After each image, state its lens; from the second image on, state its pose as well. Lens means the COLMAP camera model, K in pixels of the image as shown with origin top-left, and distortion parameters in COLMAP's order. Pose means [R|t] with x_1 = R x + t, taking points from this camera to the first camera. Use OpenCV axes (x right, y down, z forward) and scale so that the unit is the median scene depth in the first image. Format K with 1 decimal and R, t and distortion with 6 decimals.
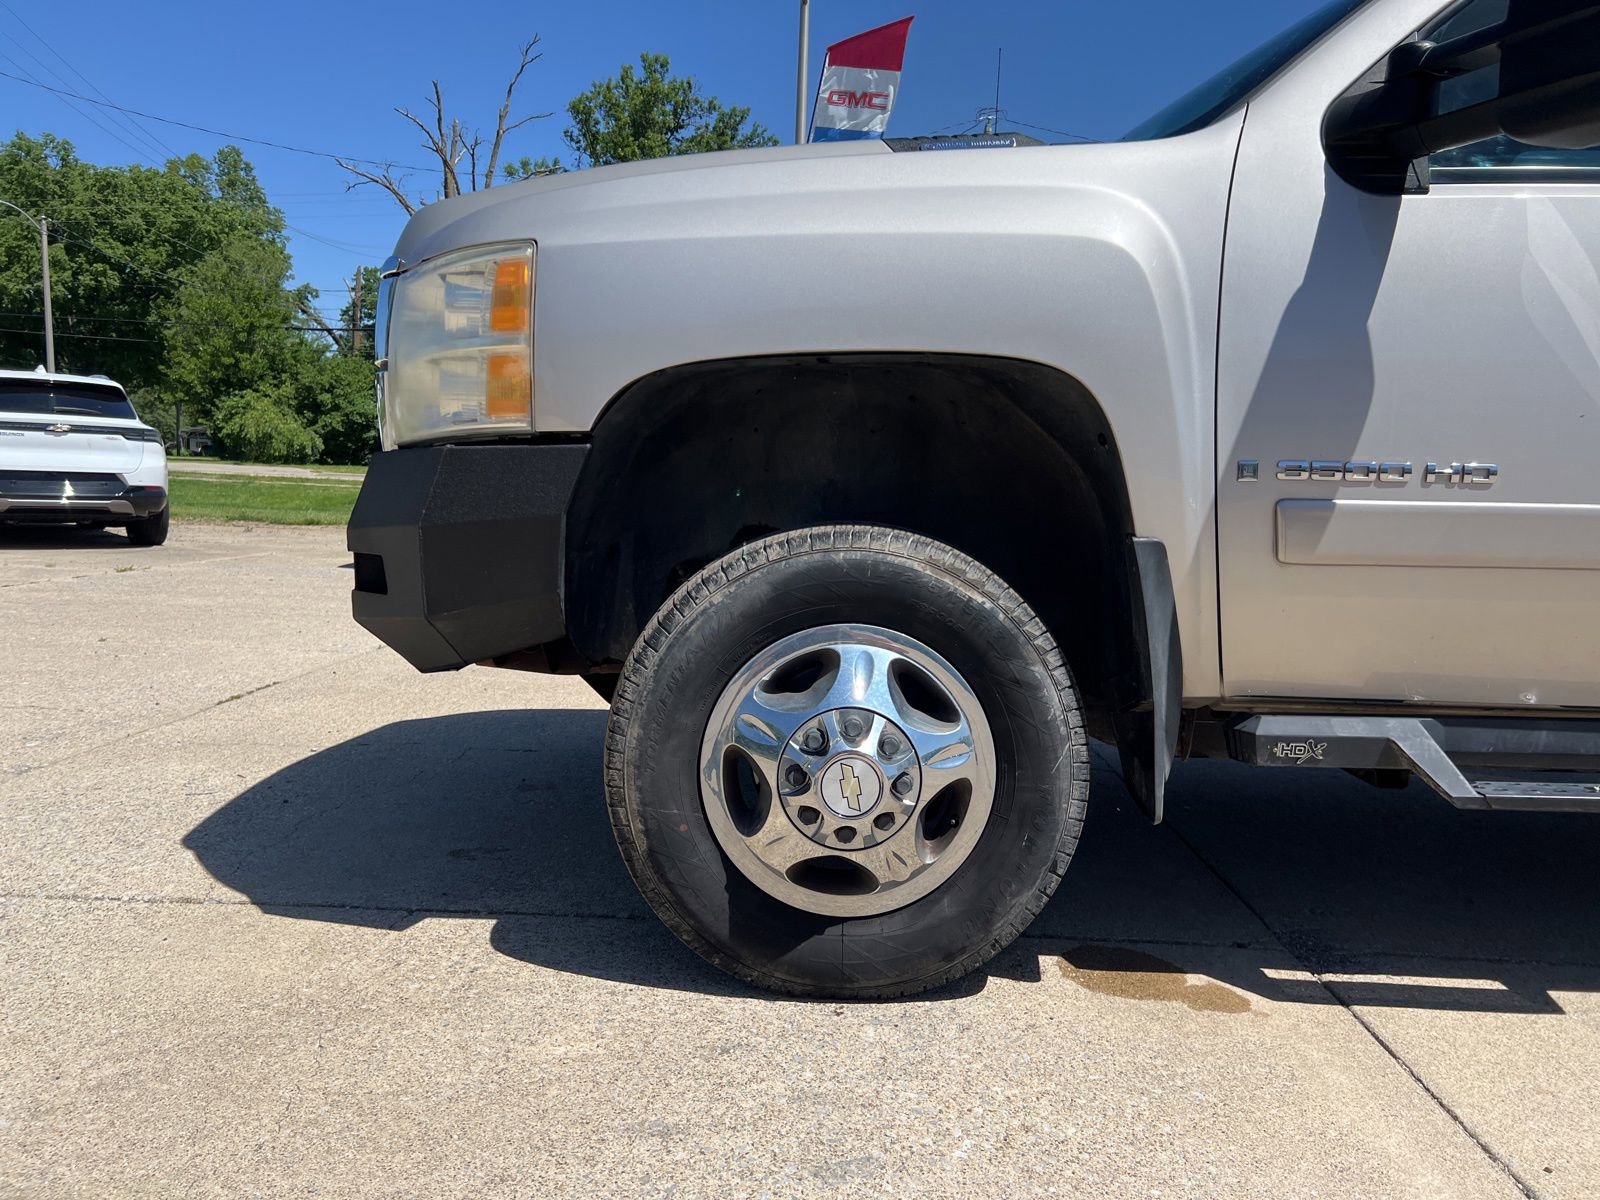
lens RADIAL K [[1209.5, 0, 795.9], [0, 1209.5, 609.8], [0, 0, 1]] dist [0.058066, -0.062376]
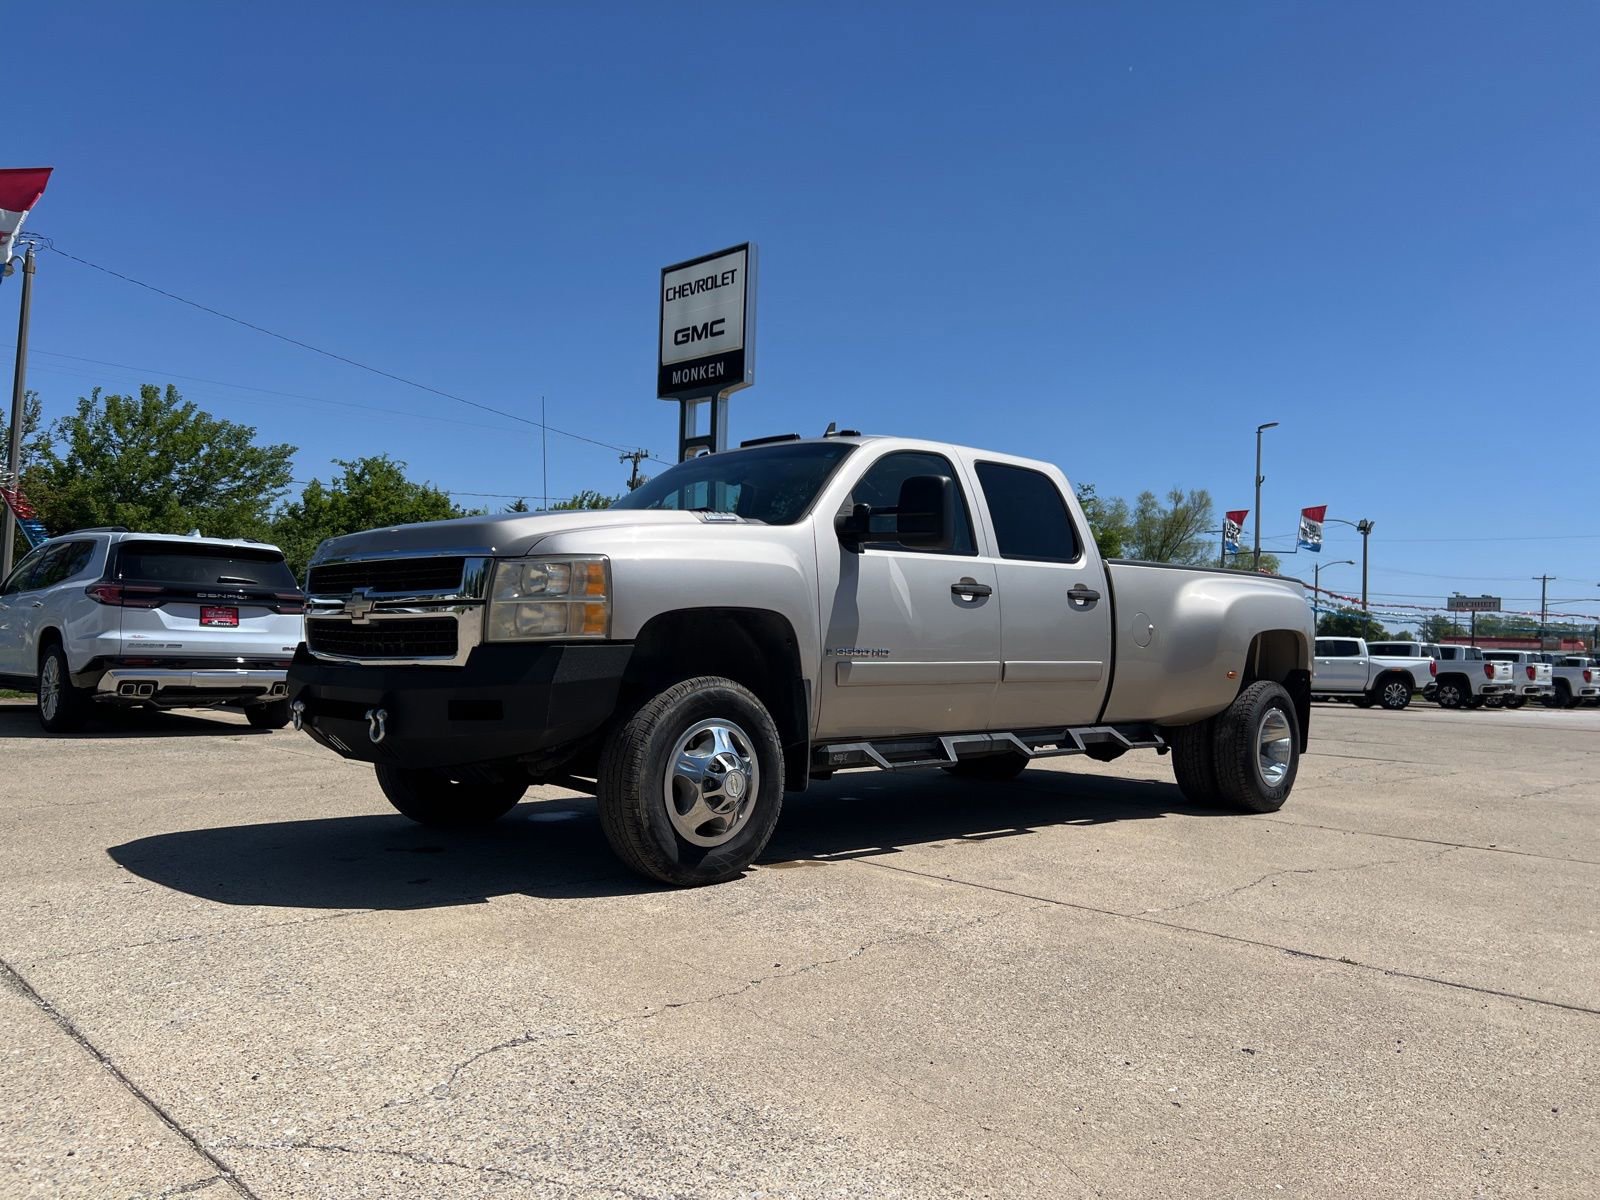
lens RADIAL K [[1209.5, 0, 808.8], [0, 1209.5, 611.4], [0, 0, 1]] dist [0.058066, -0.062376]
pose [[0.690418, 0.010600, 0.723333, -1.339578], [0.069795, 0.994252, -0.081189, 0.007554], [-0.720035, 0.106540, 0.685710, -0.674777]]
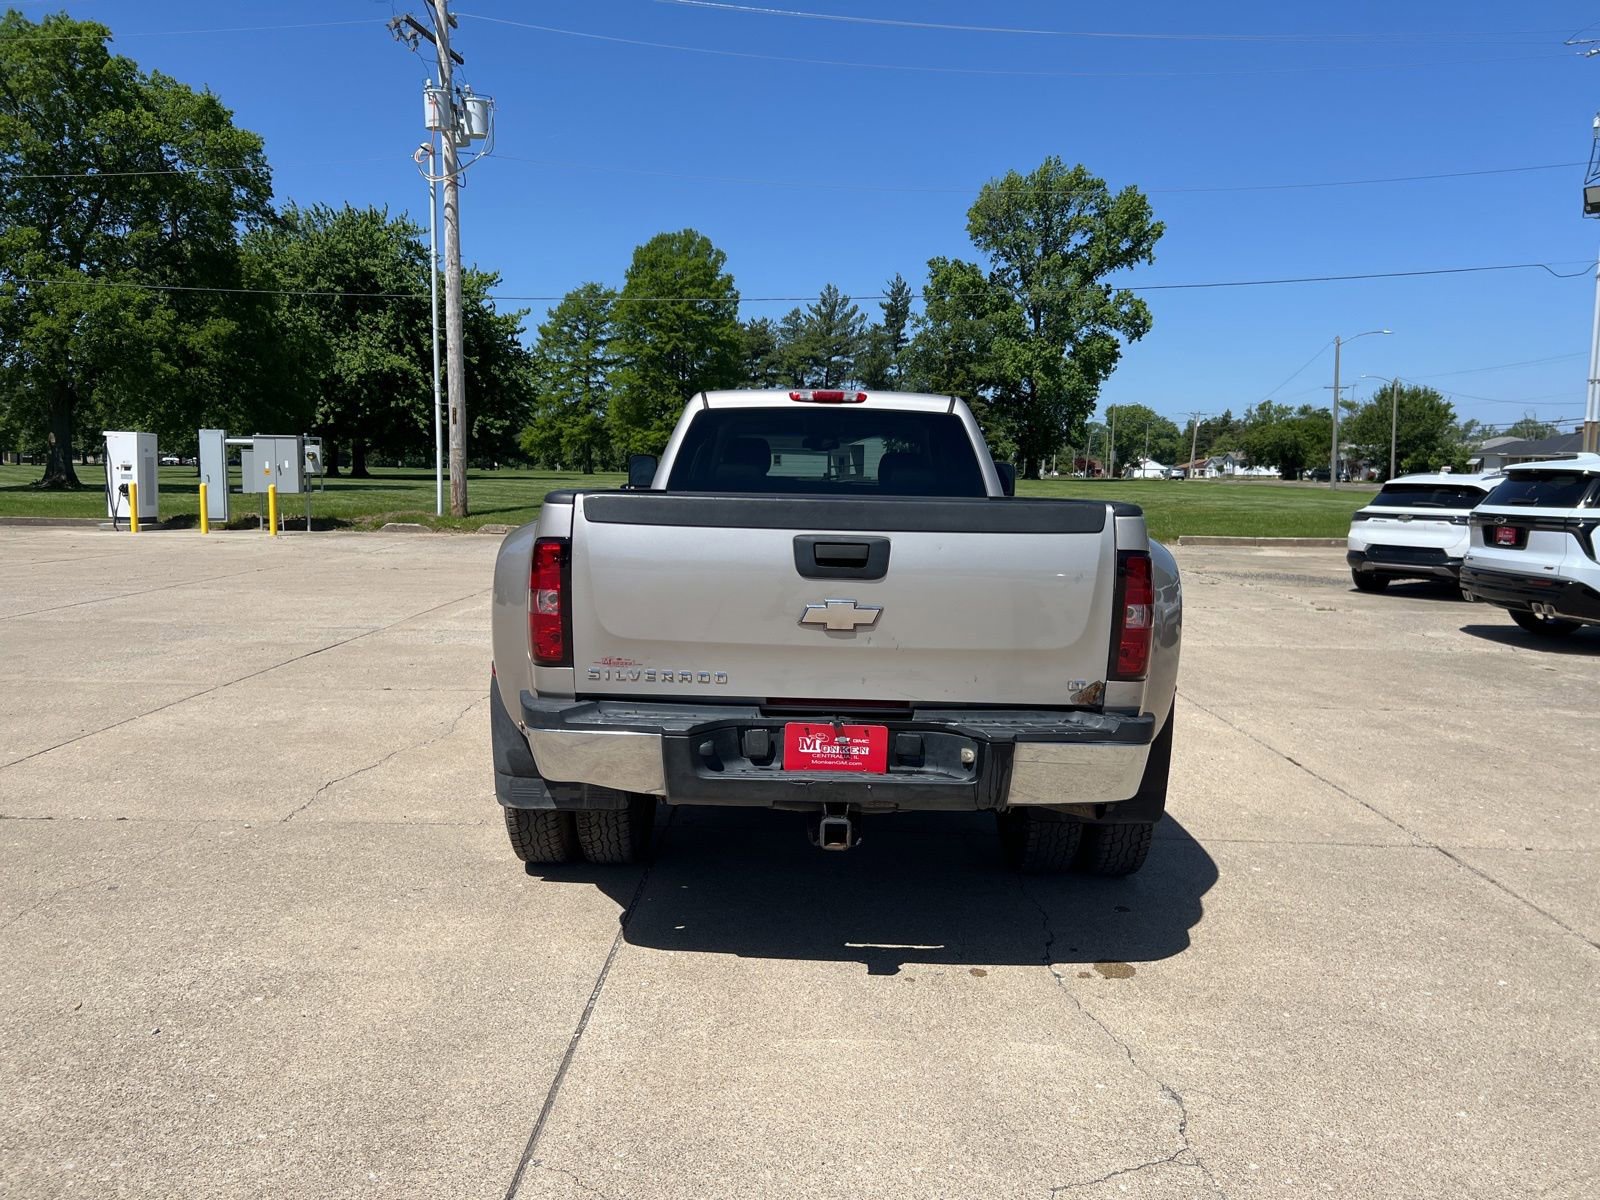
lens RADIAL K [[1209.5, 0, 786.1], [0, 1209.5, 590.8], [0, 0, 1]] dist [0.058066, -0.062376]
pose [[0.004038, 0.068221, -0.997662, 4.189943], [-0.123099, 0.990116, 0.067207, -0.314343], [0.992386, 0.122539, 0.012397, 1.159326]]
